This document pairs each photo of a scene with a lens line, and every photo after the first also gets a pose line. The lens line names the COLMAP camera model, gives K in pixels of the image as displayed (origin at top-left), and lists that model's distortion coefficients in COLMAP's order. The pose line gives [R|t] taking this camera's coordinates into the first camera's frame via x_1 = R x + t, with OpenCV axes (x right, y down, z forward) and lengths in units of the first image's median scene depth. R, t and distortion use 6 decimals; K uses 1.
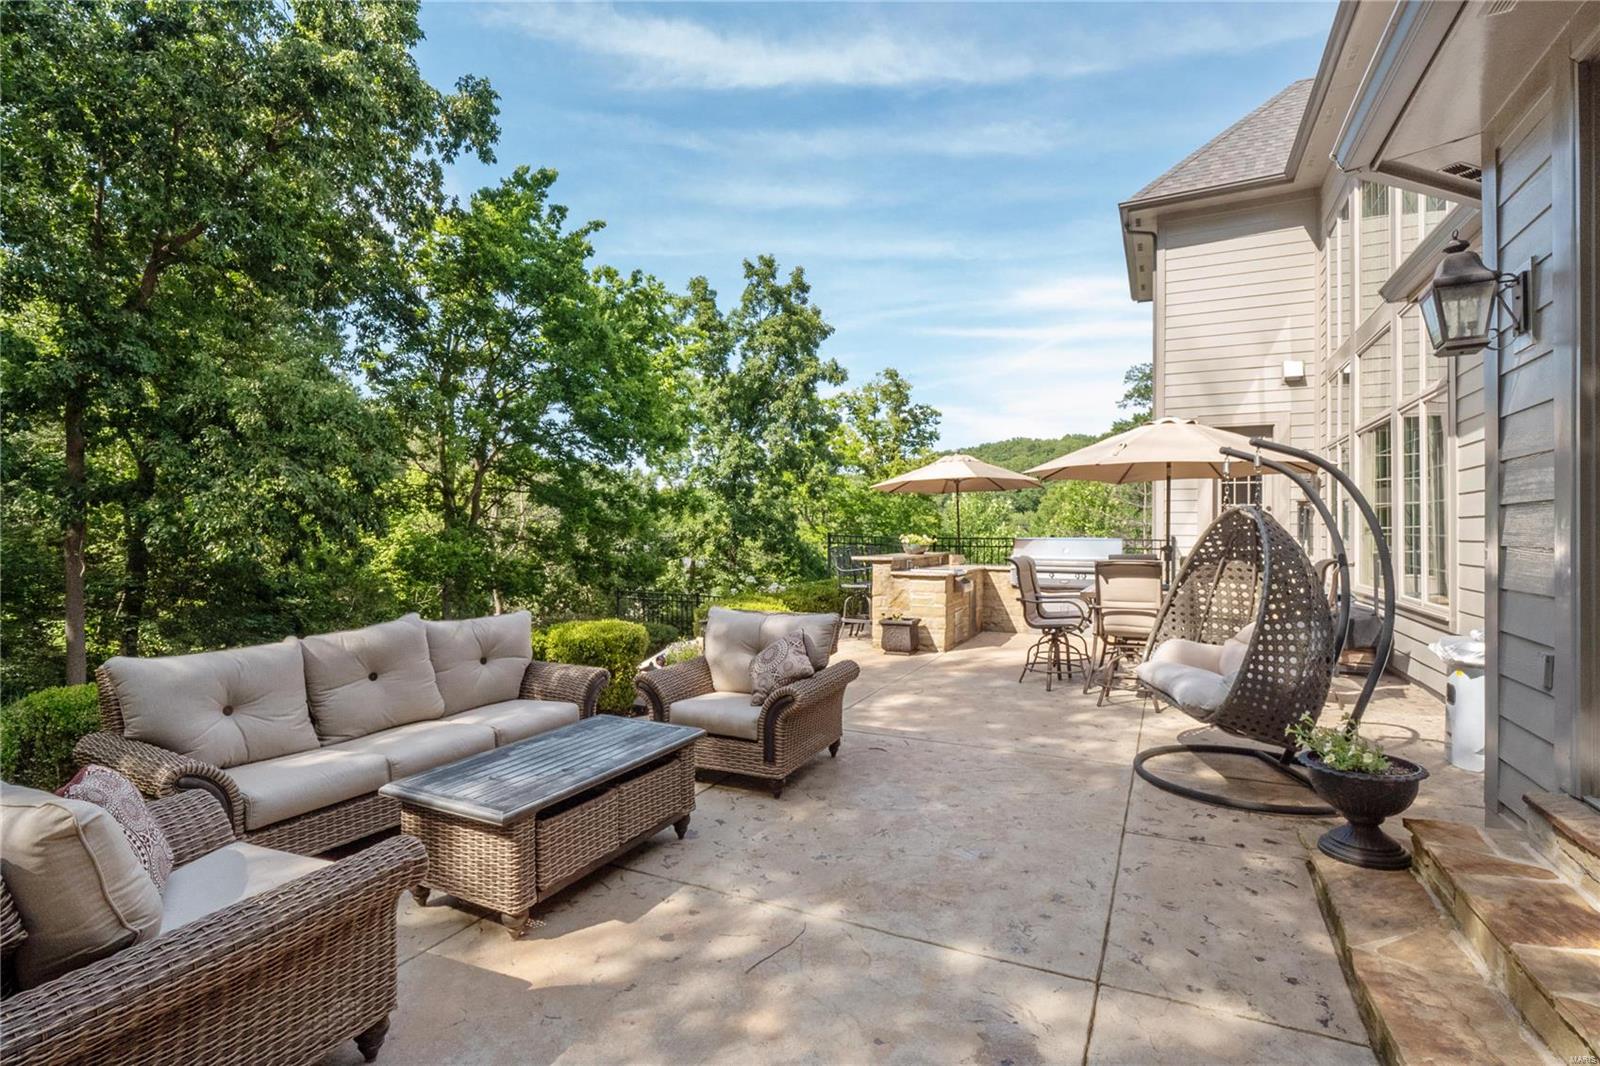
lens RADIAL K [[749.7, 0, 800.0], [0, 749.7, 533.0], [0, 0, 1]] dist [-0.013631, 0.000239]
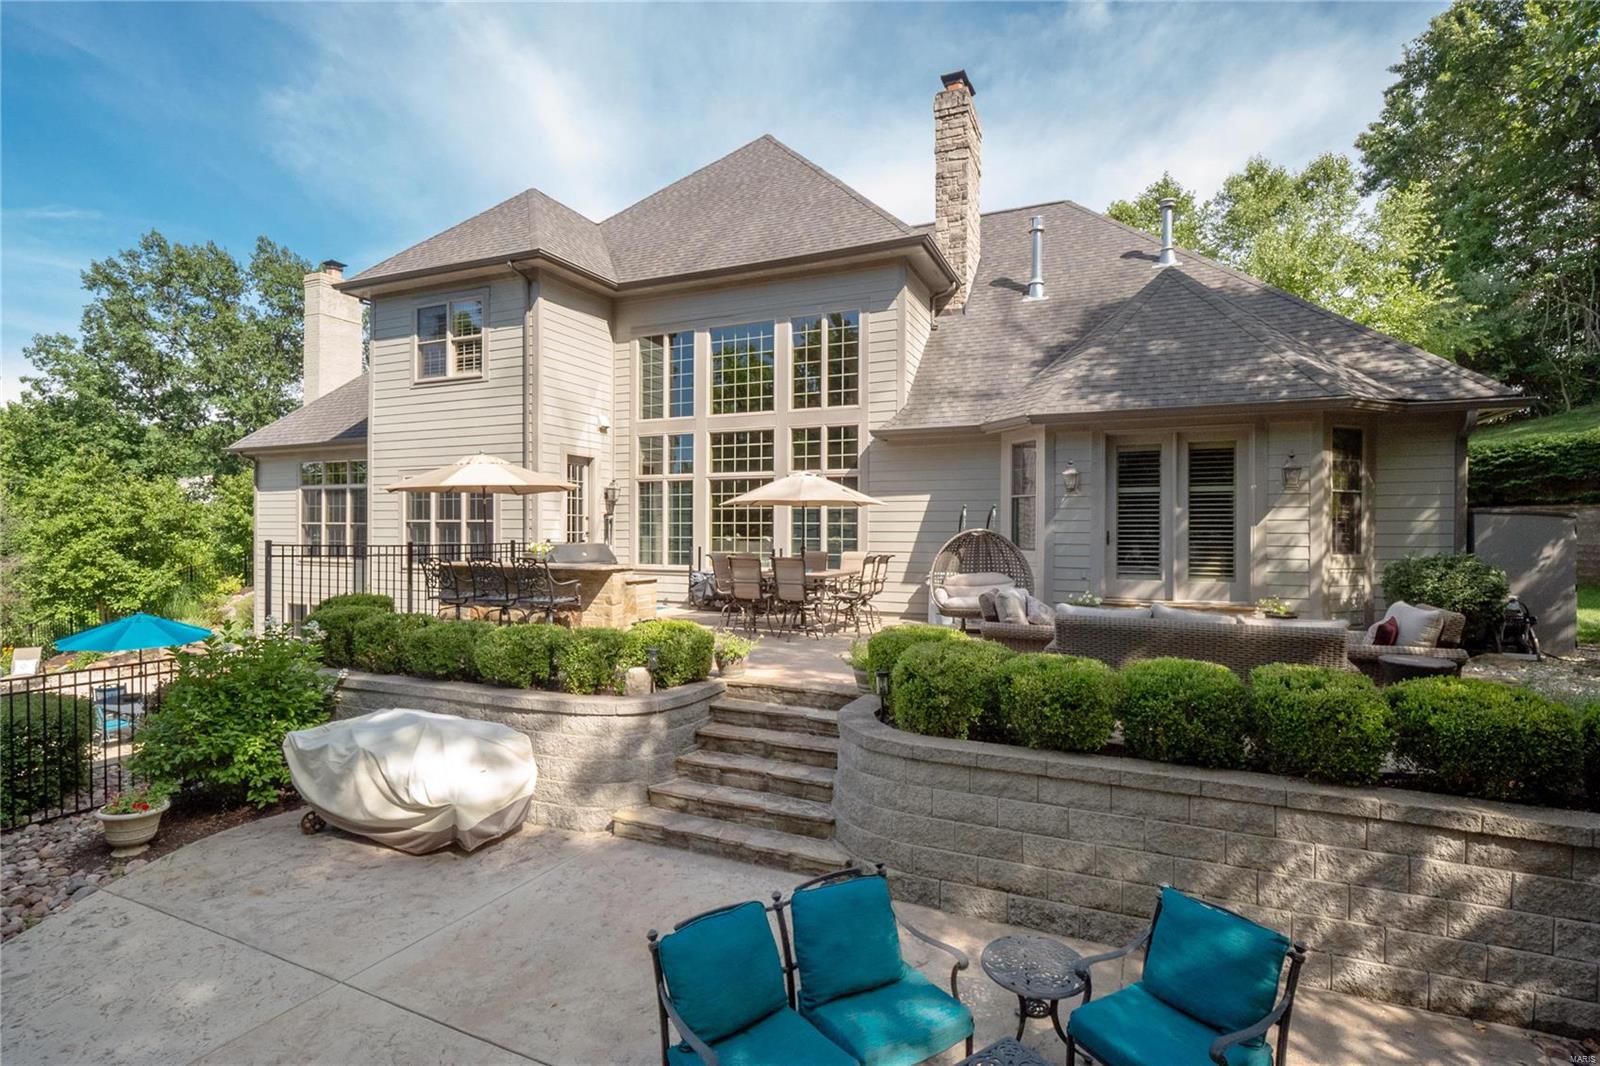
lens RADIAL K [[751.9, 0, 800.0], [0, 751.9, 533.0], [0, 0, 1]] dist [-0.003396, -0.001060]
pose [[-0.028421, -0.002222, 0.999594, -0.188507], [-0.002819, 0.999994, 0.002143, -0.003070], [-0.999592, -0.002757, -0.028427, 0.165053]]
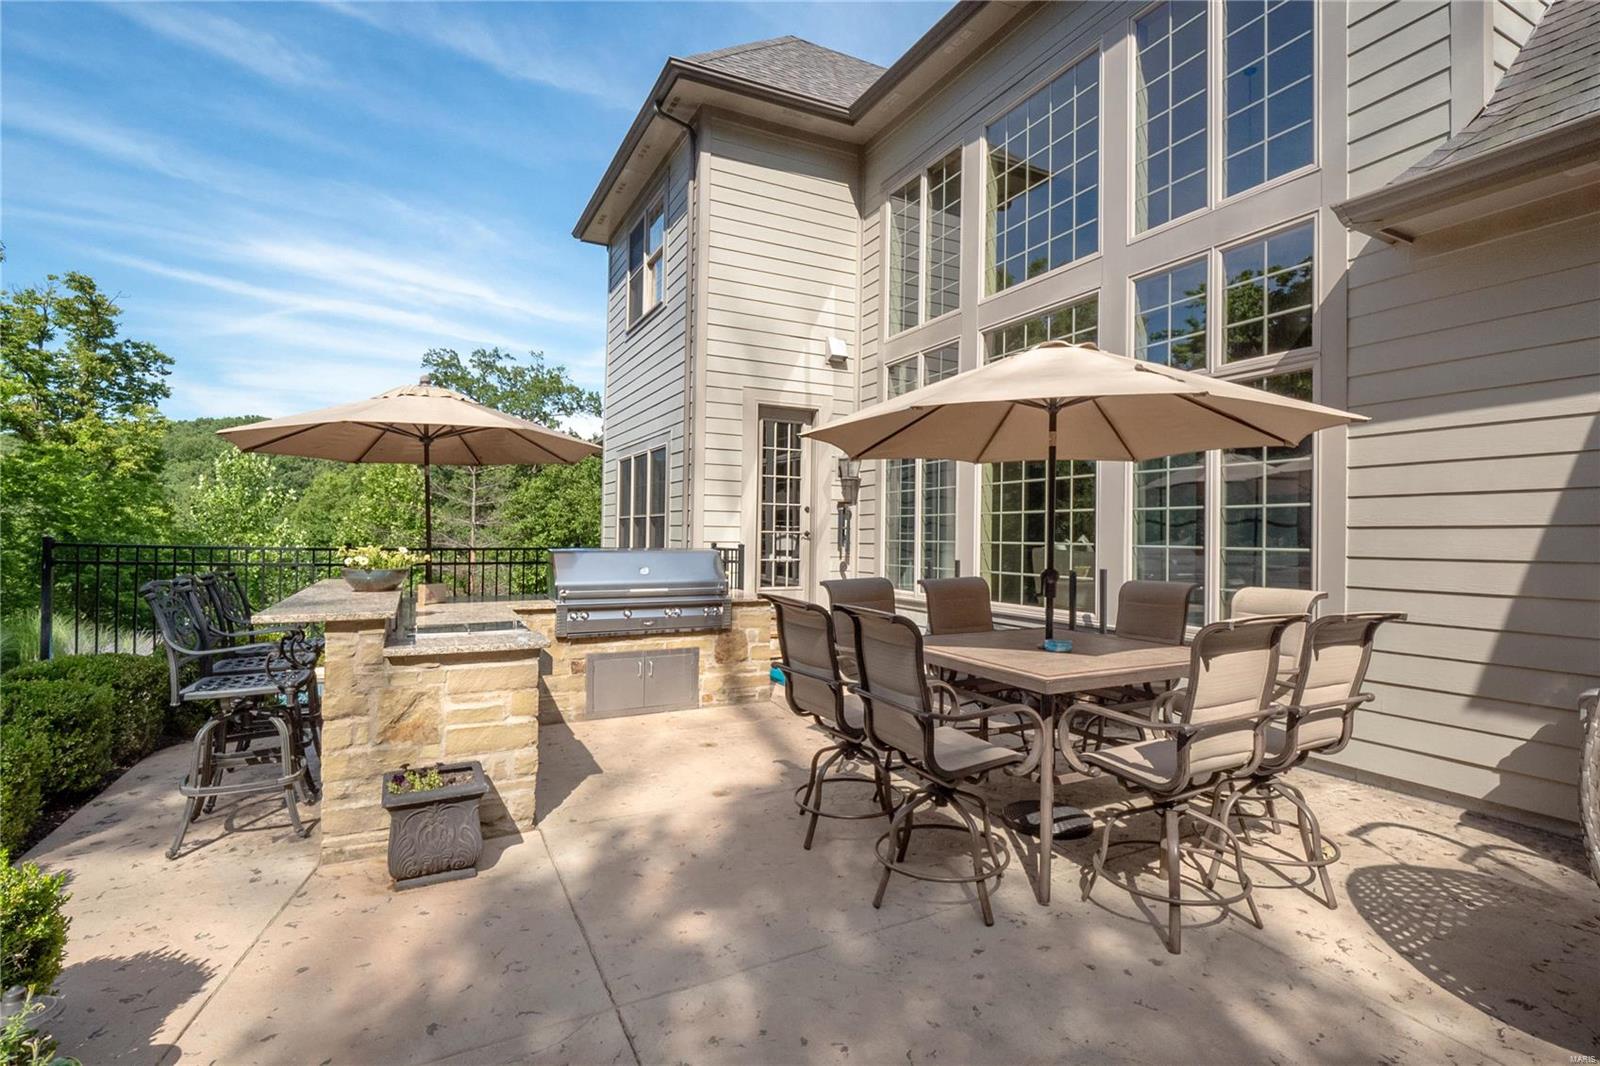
lens RADIAL K [[749.7, 0, 800.0], [0, 749.7, 533.0], [0, 0, 1]] dist [-0.013631, 0.000239]
pose [[0.602404, 0.005963, 0.798169, -0.011005], [-0.007222, 0.999972, -0.002020, -0.001527], [-0.798159, -0.004548, 0.602430, 0.127540]]
